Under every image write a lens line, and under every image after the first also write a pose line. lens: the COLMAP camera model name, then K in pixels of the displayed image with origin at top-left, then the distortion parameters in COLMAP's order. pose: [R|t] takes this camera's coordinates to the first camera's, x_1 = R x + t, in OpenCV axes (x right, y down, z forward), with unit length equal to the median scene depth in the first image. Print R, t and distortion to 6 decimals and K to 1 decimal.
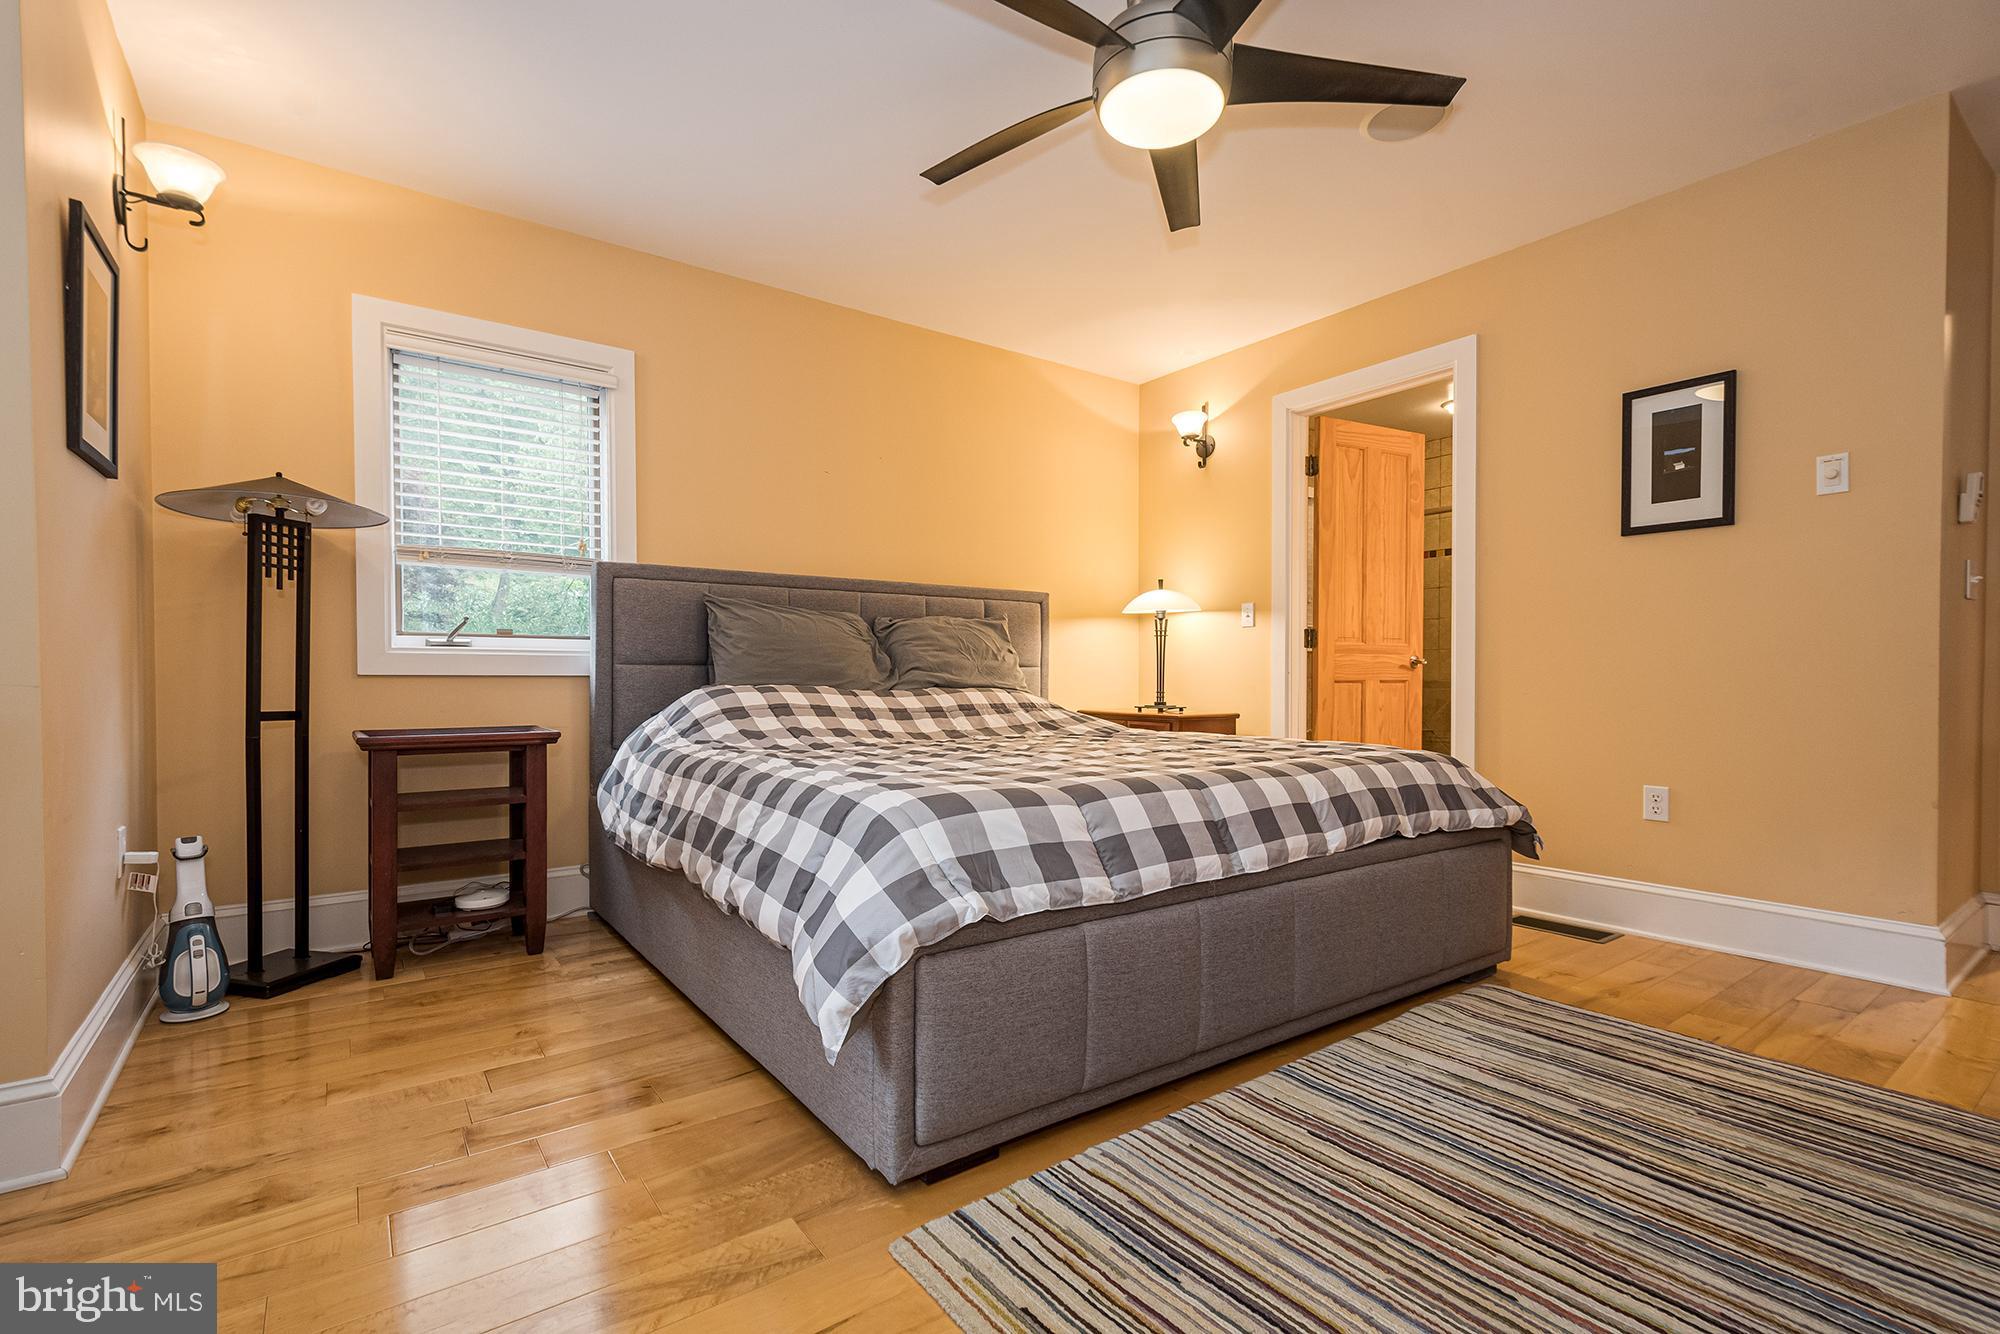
lens RADIAL K [[895.3, 0, 981.8], [0, 895.3, 676.8], [0, 0, 1]] dist [0.013116, -0.002562]
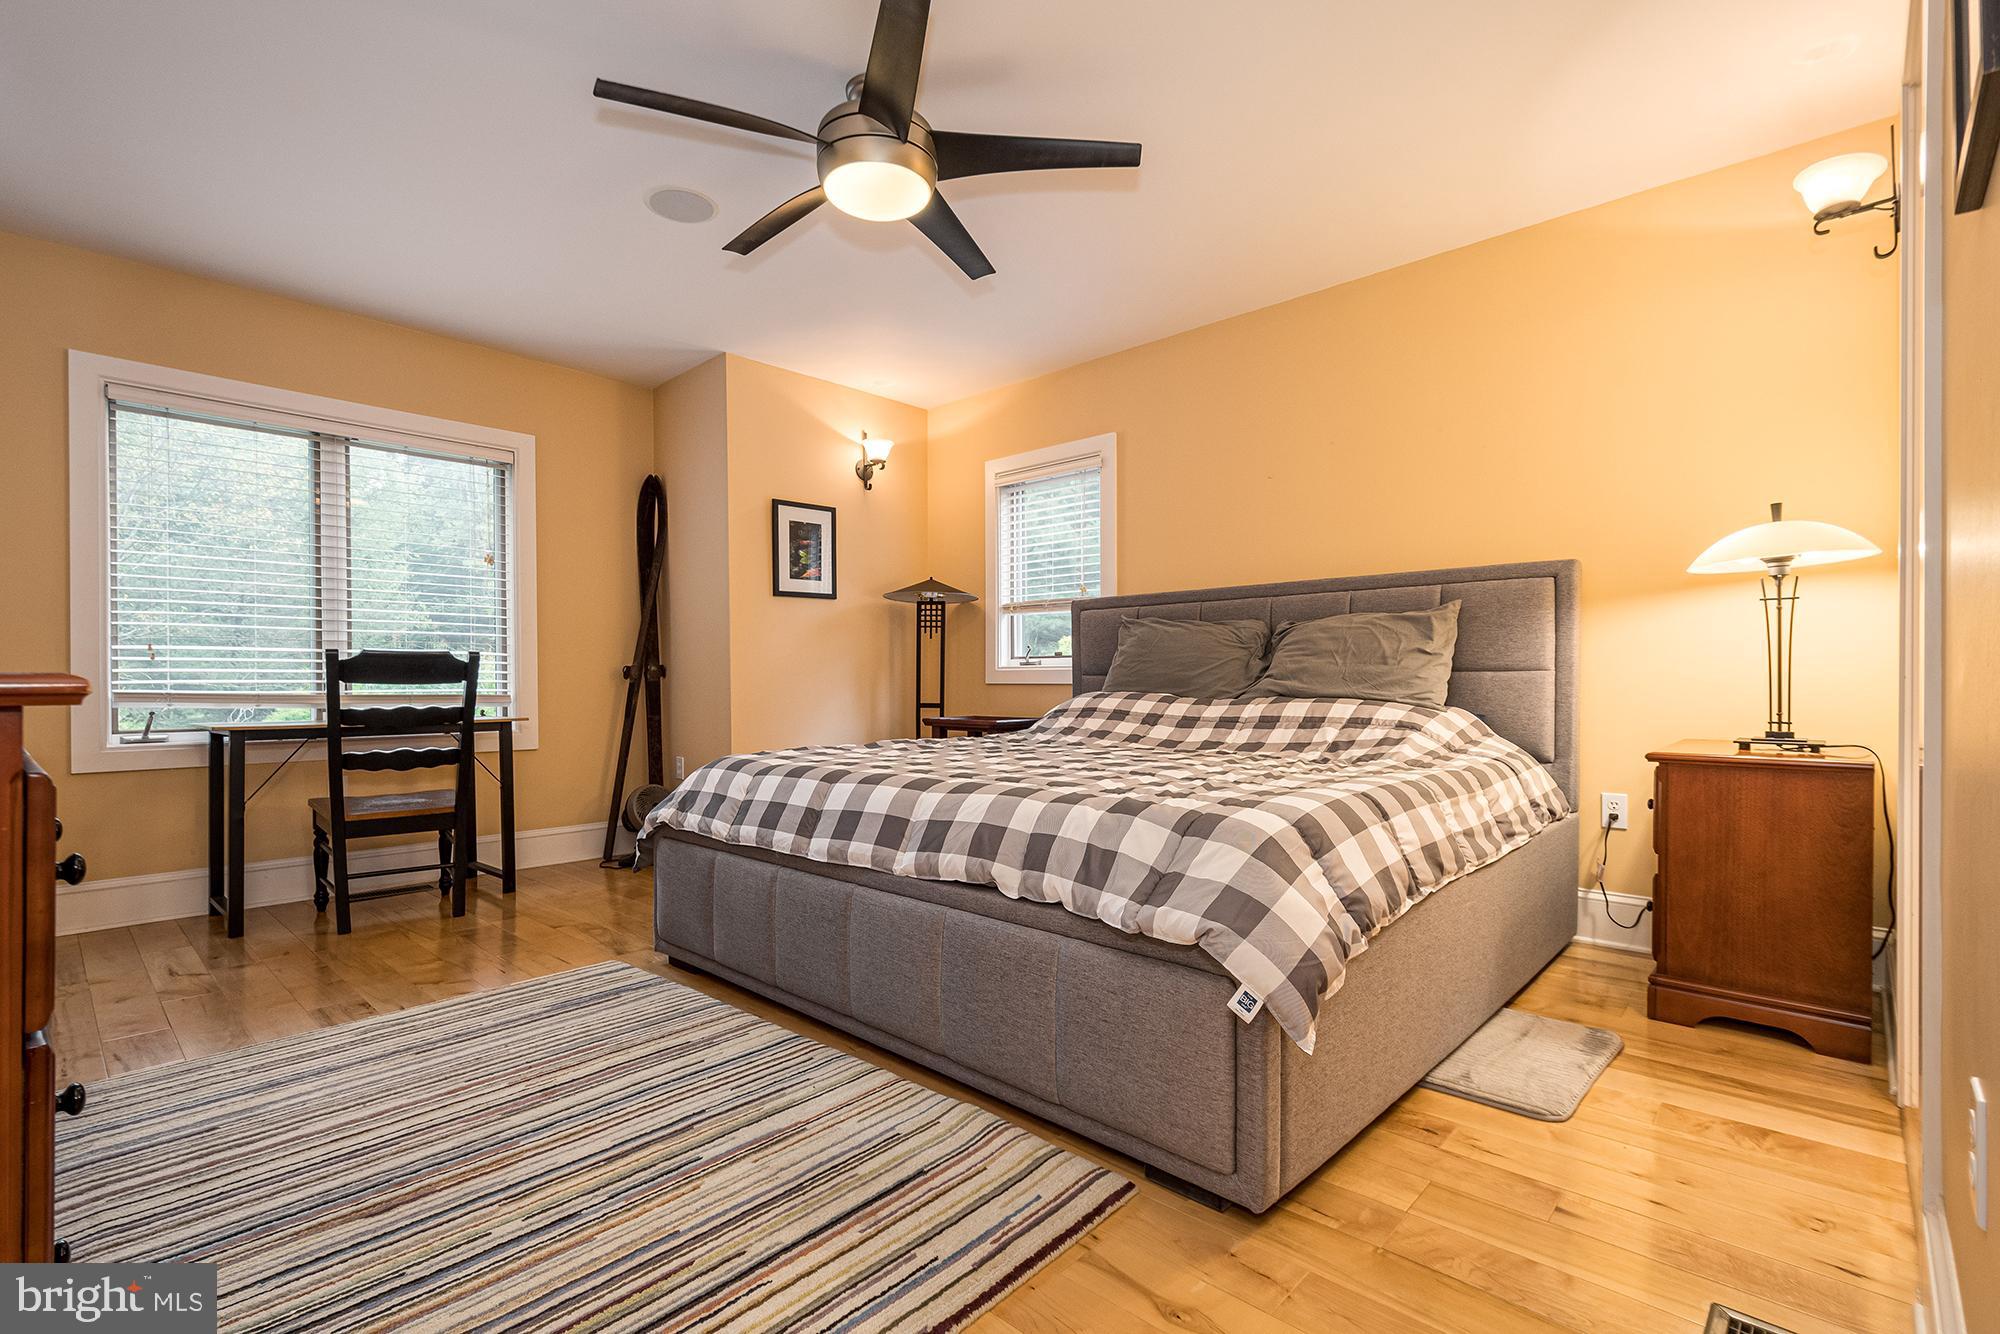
lens RADIAL K [[895.3, 0, 987.4], [0, 895.3, 676.8], [0, 0, 1]] dist [0.013116, -0.002562]
pose [[0.211741, -0.008244, -0.977291, 1.224229], [0.000695, 0.999965, -0.008284, -0.001640], [0.977326, 0.001074, 0.211740, 0.823064]]
